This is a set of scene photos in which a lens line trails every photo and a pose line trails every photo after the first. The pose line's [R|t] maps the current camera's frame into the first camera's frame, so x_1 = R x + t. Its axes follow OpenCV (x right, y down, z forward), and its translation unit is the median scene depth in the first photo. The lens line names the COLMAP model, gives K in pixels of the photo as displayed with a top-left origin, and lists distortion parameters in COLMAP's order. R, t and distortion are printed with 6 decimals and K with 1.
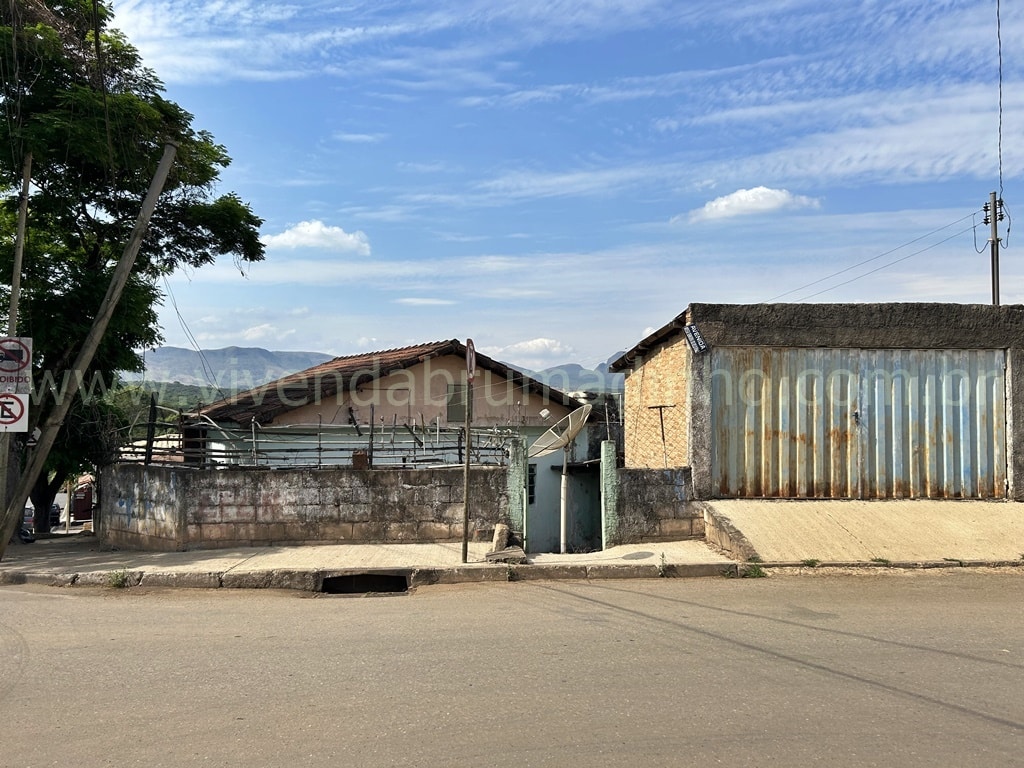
lens RADIAL K [[782.2, 0, 511.8], [0, 782.2, 385.2], [0, 0, 1]] dist [0.039430, -0.003467]
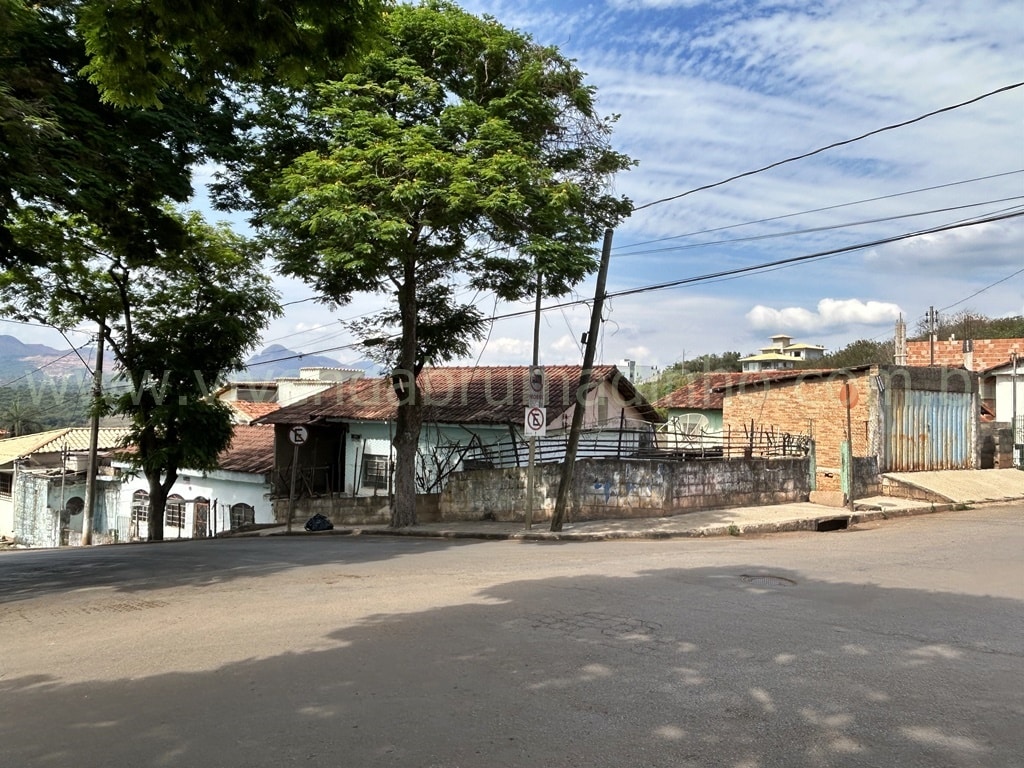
lens RADIAL K [[688.5, 0, 513.5], [0, 688.5, 386.1], [0, 0, 1]] dist [-0.000676, -0.000351]
pose [[0.898750, 0.029480, 0.437468, -1.229819], [-0.028656, 0.999553, -0.008485, -0.015518], [-0.437523, -0.004910, 0.899194, -0.039341]]
